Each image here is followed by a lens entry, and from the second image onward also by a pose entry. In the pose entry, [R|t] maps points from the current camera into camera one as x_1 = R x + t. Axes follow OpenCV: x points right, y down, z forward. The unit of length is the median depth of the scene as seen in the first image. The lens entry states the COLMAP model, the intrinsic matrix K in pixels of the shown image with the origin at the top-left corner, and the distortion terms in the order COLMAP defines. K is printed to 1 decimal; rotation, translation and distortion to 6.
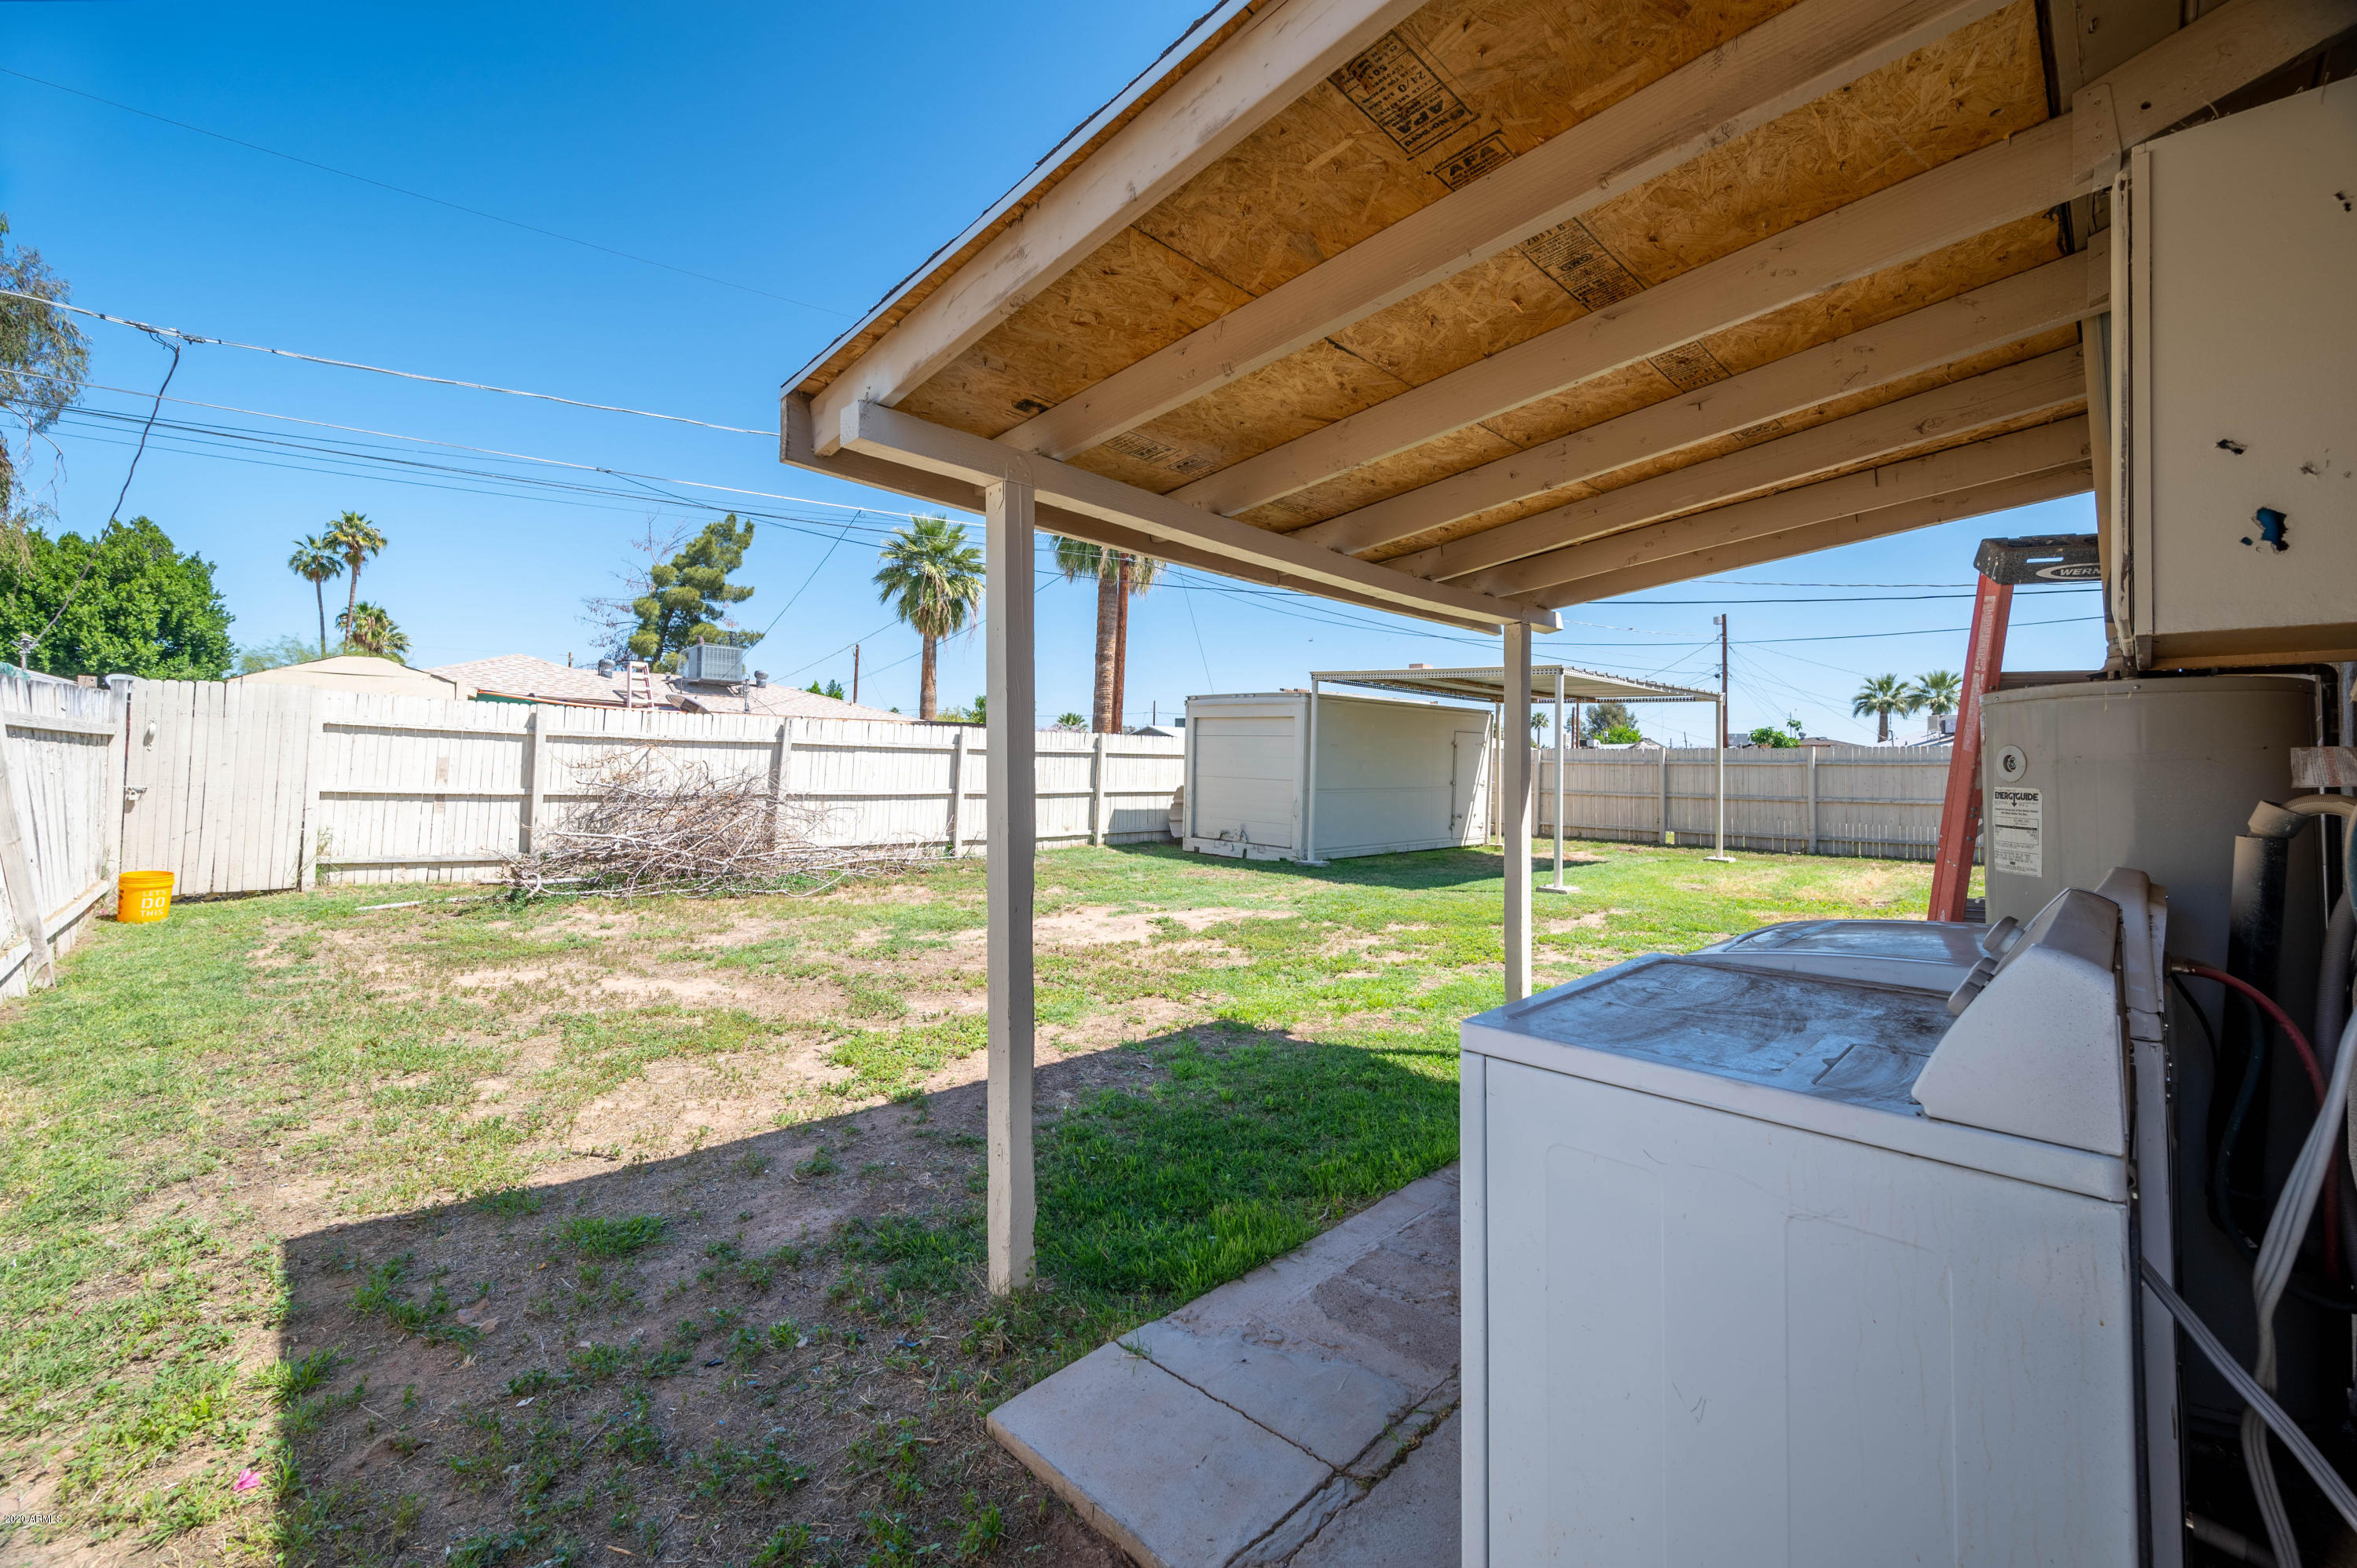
lens RADIAL K [[939.5, 0, 1178.5], [0, 939.5, 784.0], [0, 0, 1]] dist [0.000704, 0.000068]
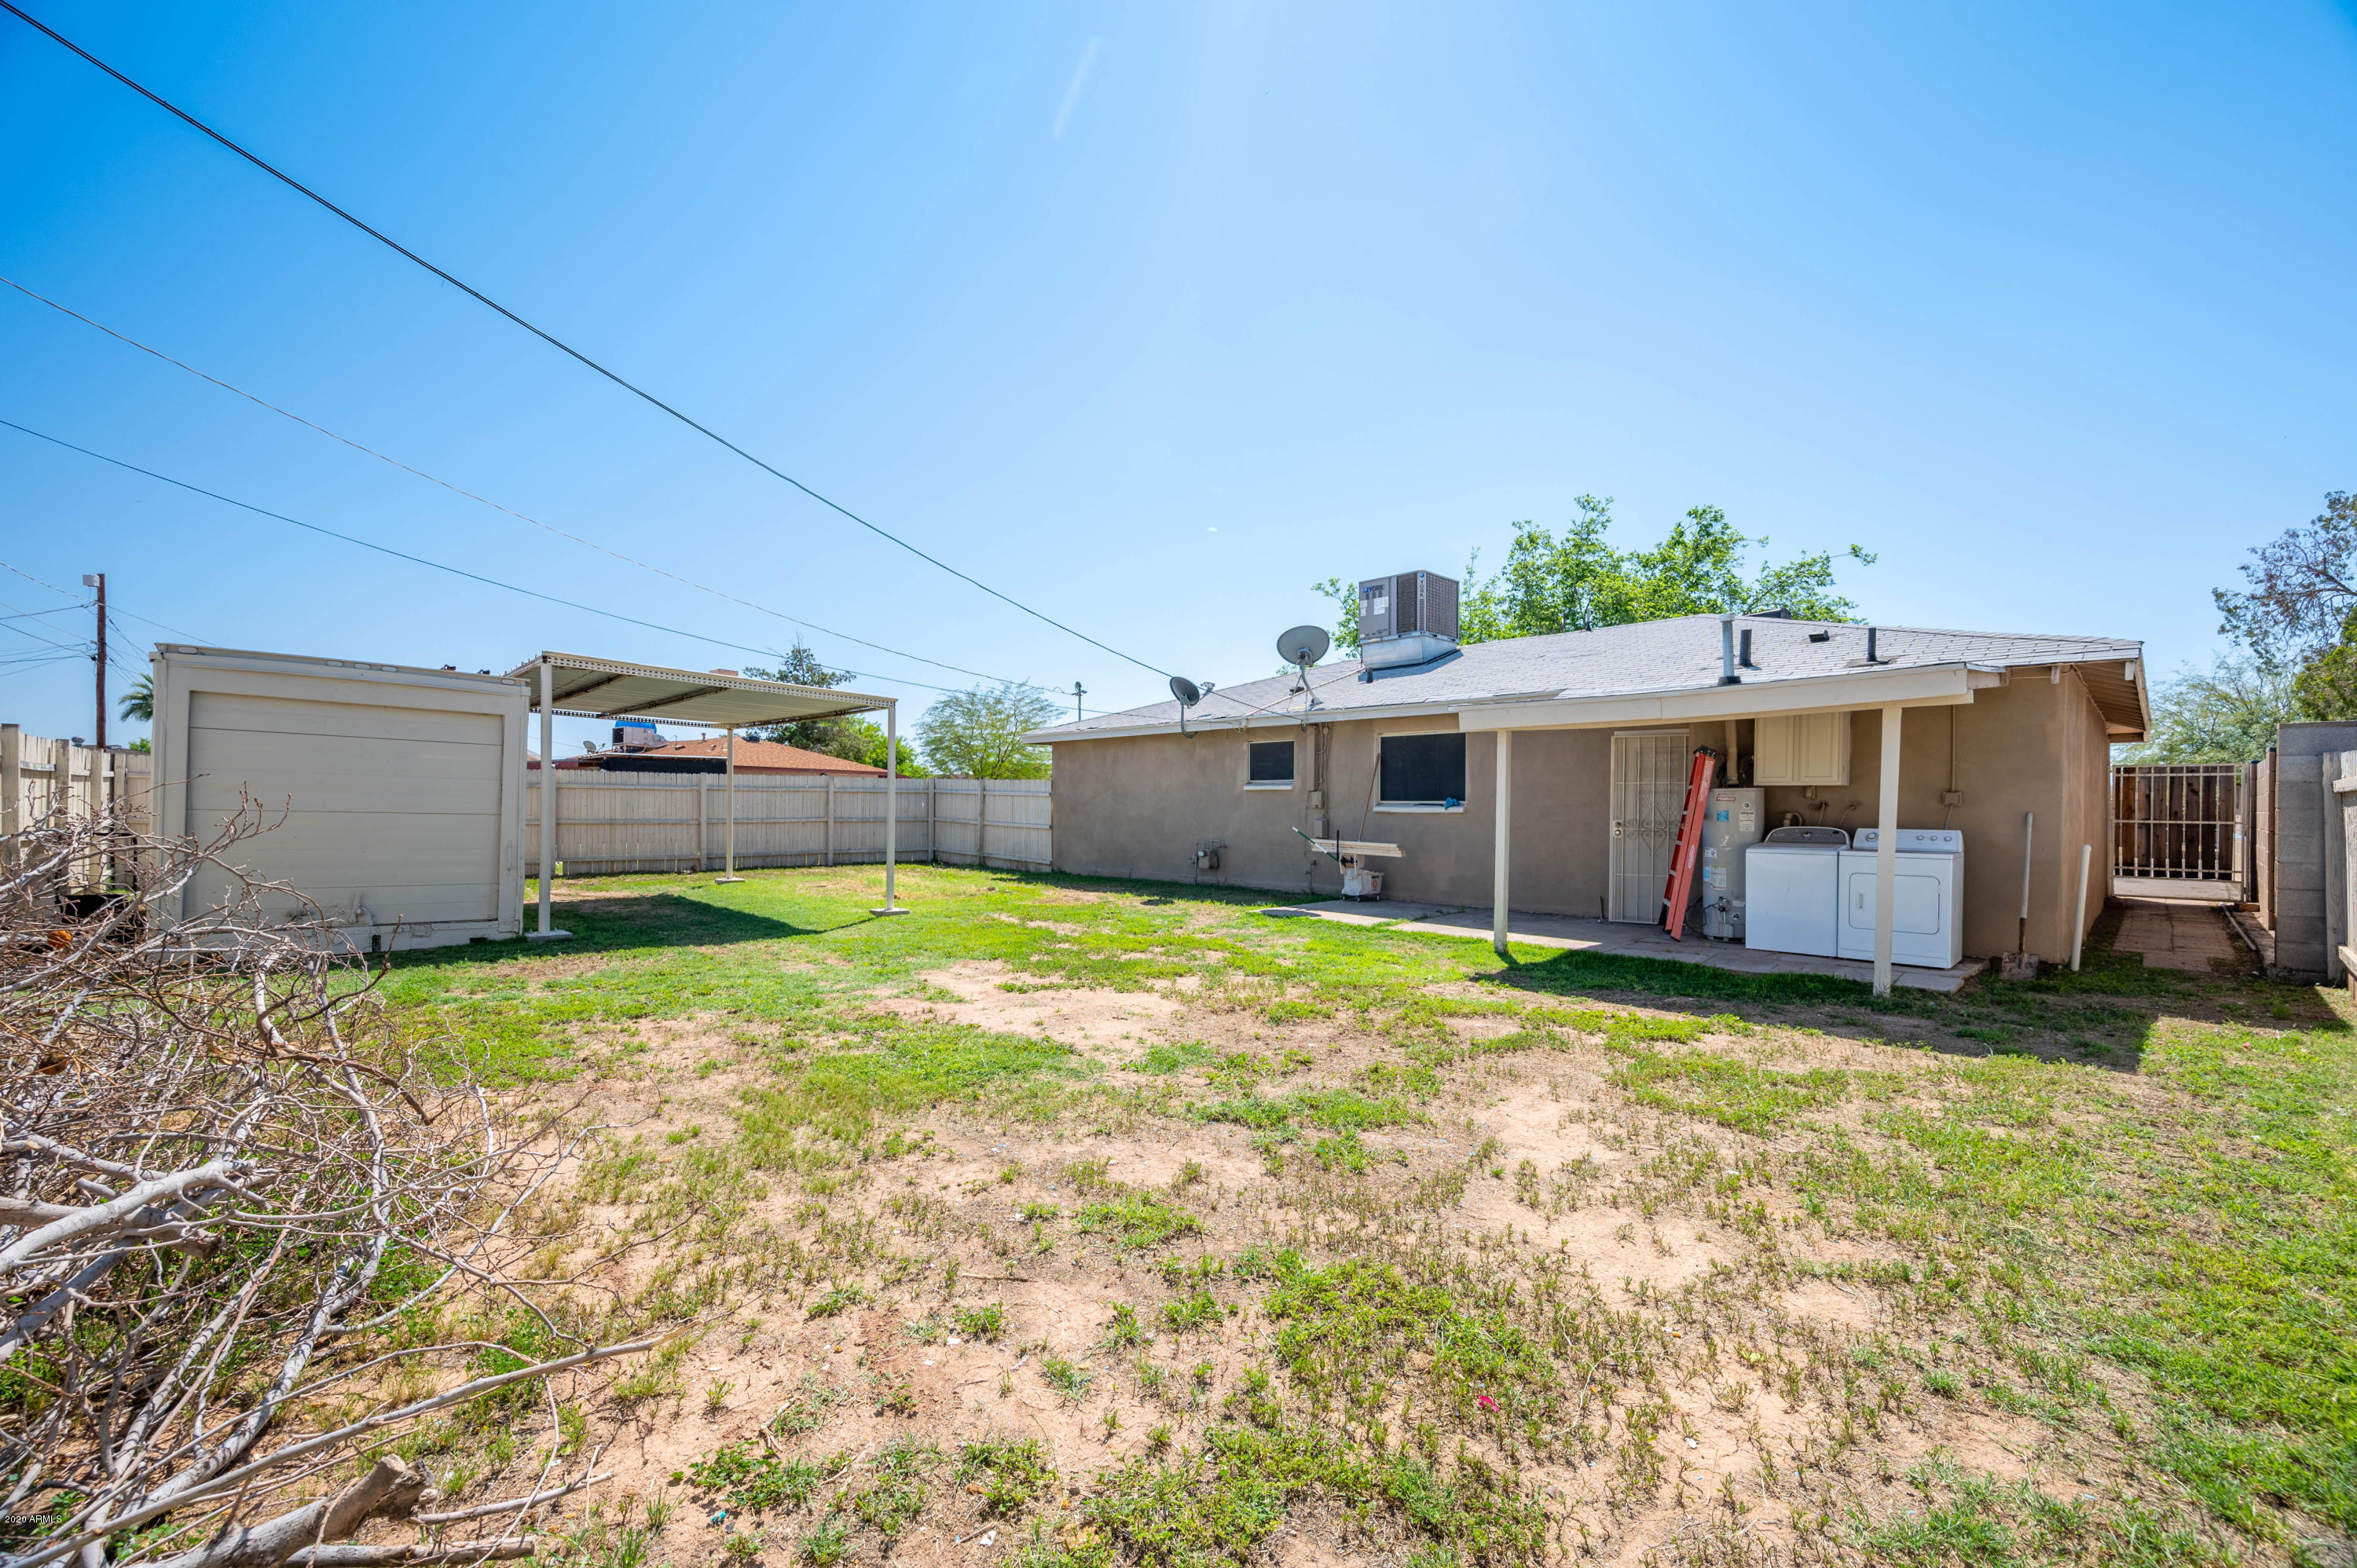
lens RADIAL K [[939.5, 0, 1178.5], [0, 939.5, 784.0], [0, 0, 1]] dist [0.000704, 0.000068]
pose [[-0.039025, 0.015227, 0.999122, -0.461240], [0.003232, 0.999881, -0.015112, -0.009306], [-0.999233, 0.002640, -0.039070, 0.489571]]
